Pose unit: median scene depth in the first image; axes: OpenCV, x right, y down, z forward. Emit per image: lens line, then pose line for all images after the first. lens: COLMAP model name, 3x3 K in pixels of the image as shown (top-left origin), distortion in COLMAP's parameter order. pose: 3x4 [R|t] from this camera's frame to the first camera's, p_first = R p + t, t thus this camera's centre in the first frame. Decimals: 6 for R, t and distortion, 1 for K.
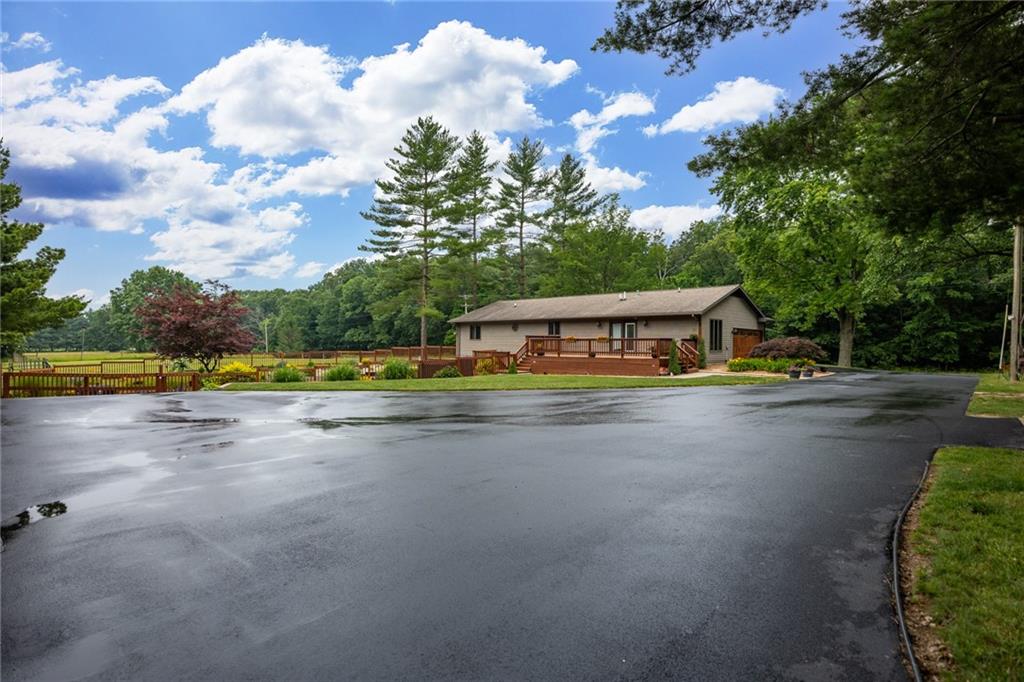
lens RADIAL K [[518.8, 0, 518.4], [0, 518.8, 328.4], [0, 0, 1]] dist [-0.019890, 0.000009]
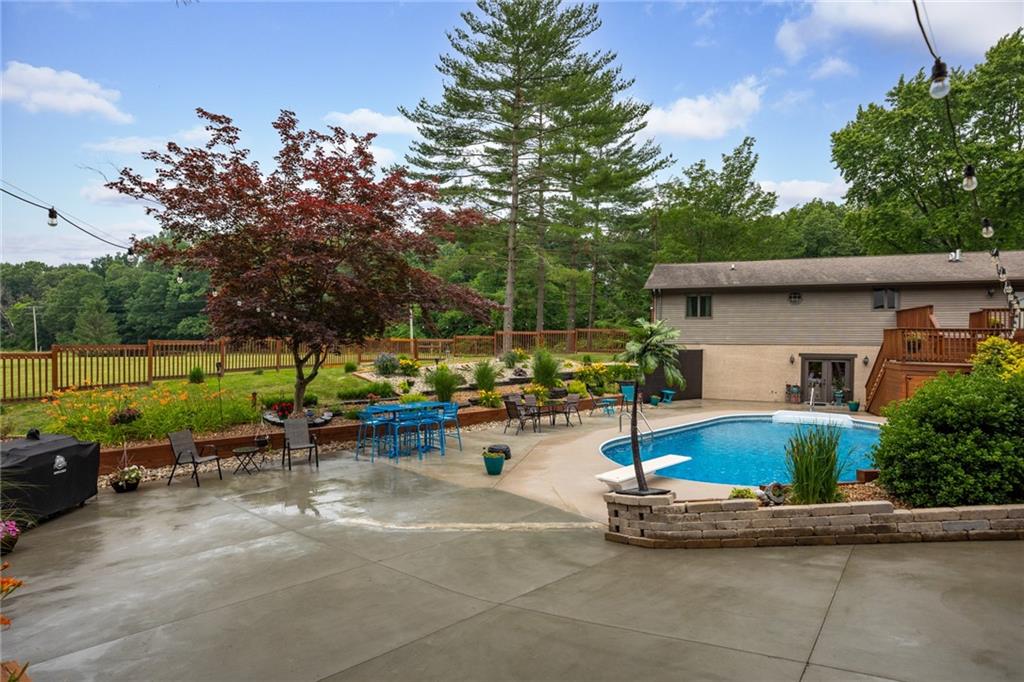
lens RADIAL K [[528.2, 0, 512.6], [0, 528.2, 342.7], [0, 0, 1]] dist [-0.020632, 0.000586]
pose [[0.933715, 0.007557, 0.357937, -0.419063], [-0.016174, 0.999647, 0.021087, 0.033887], [-0.357651, -0.025479, 0.933508, 0.396512]]
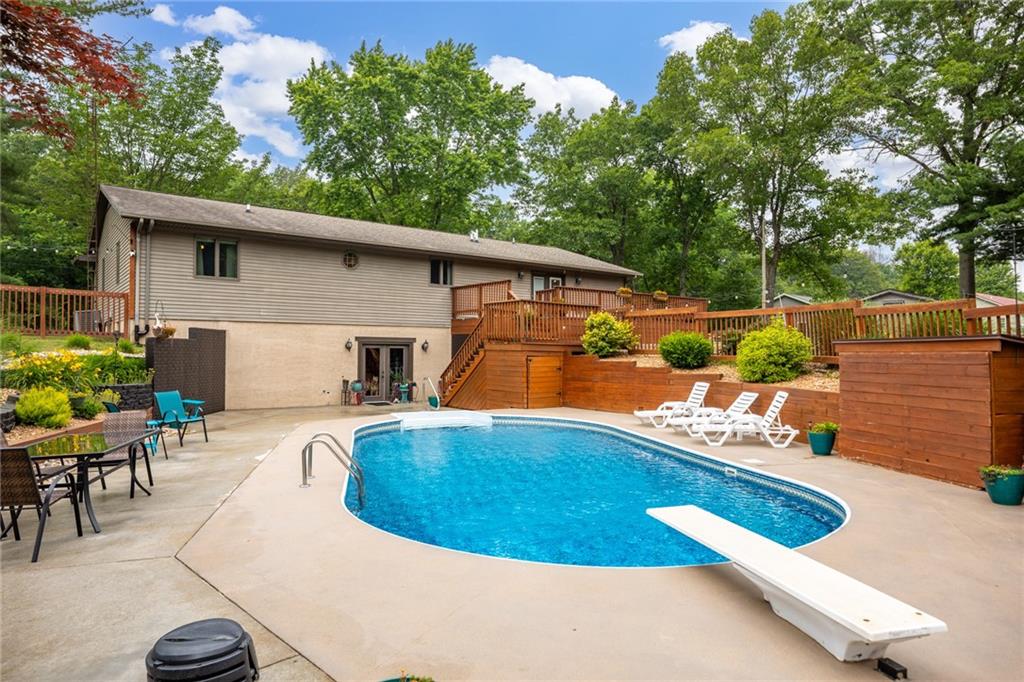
lens RADIAL K [[630.2, 0, 500.3], [0, 630.2, 342.3], [0, 0, 1]] dist [-0.010277, 0.018140]
pose [[0.195602, 0.012312, 0.980606, -0.397776], [-0.026309, 0.999627, -0.007303, 0.053826], [-0.980330, -0.024370, 0.195853, 0.572960]]
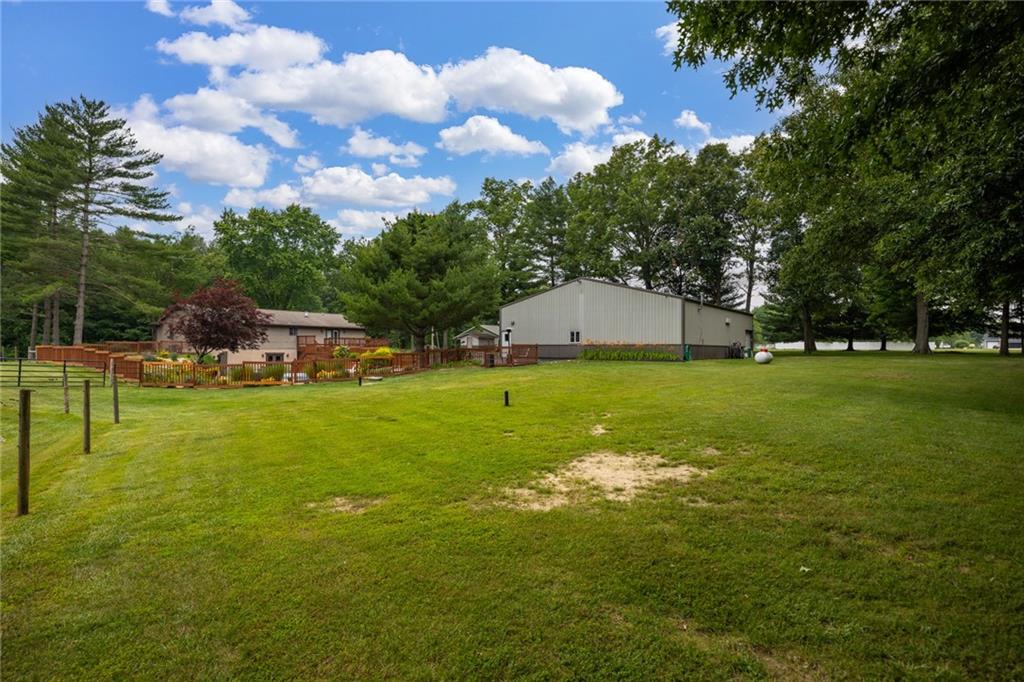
lens RADIAL K [[546.2, 0, 512.0], [0, 546.2, 341.0], [0, 0, 1]] dist [0.037049, -0.000069]
pose [[-0.085780, 0.005179, 0.996301, -1.261668], [-0.026846, 0.999611, -0.007507, 0.017967], [-0.995952, -0.027390, -0.085608, 0.312338]]
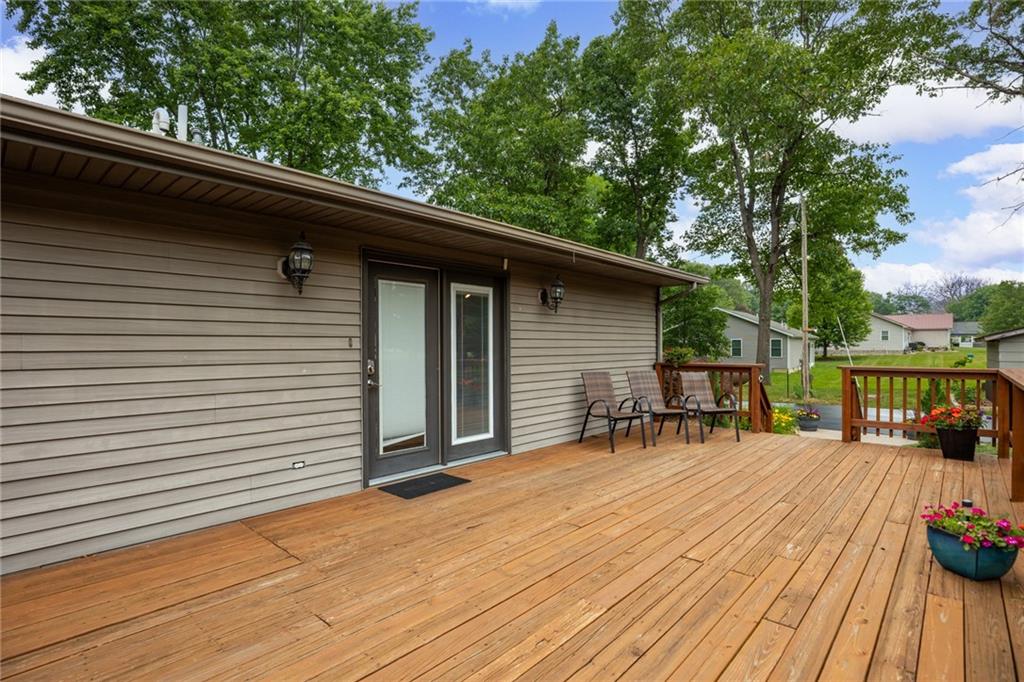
lens RADIAL K [[518.8, 0, 518.4], [0, 518.8, 328.4], [0, 0, 1]] dist [-0.019890, 0.000009]
pose [[0.001367, 0.031829, 0.999492, 0.014997], [-0.019197, 0.999310, -0.031797, 0.007148], [-0.999815, -0.019144, 0.001977, 0.622346]]
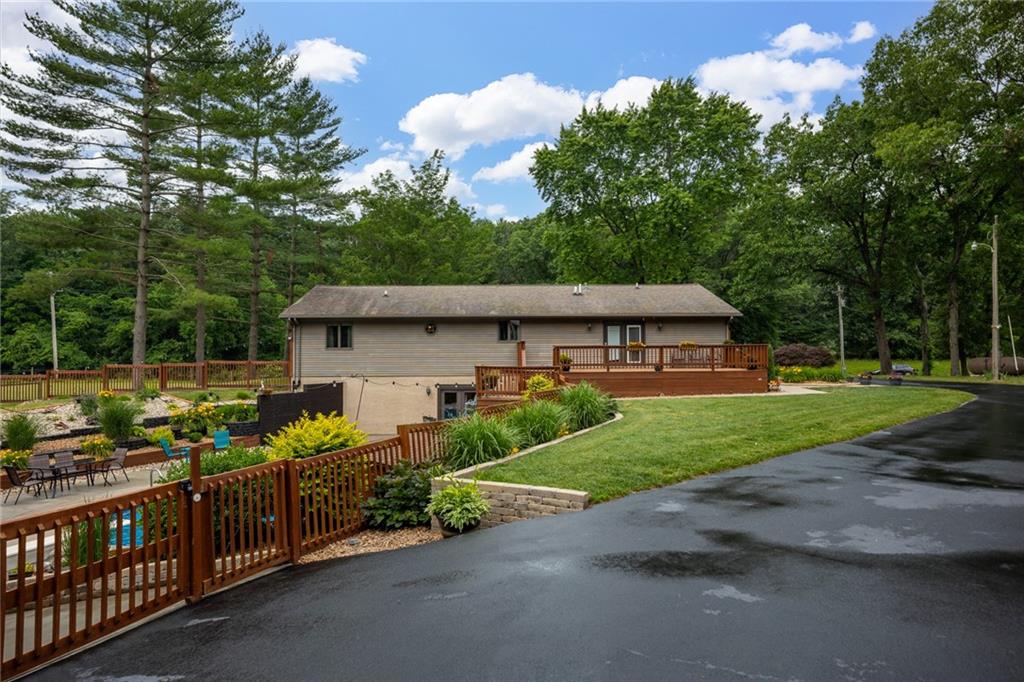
lens RADIAL K [[630.2, 0, 500.3], [0, 630.2, 342.3], [0, 0, 1]] dist [-0.010277, 0.018140]
pose [[0.747414, 0.005127, 0.664338, -0.340183], [-0.009200, 0.999954, 0.002633, 0.008921], [-0.664294, -0.008080, 0.747427, 0.281715]]
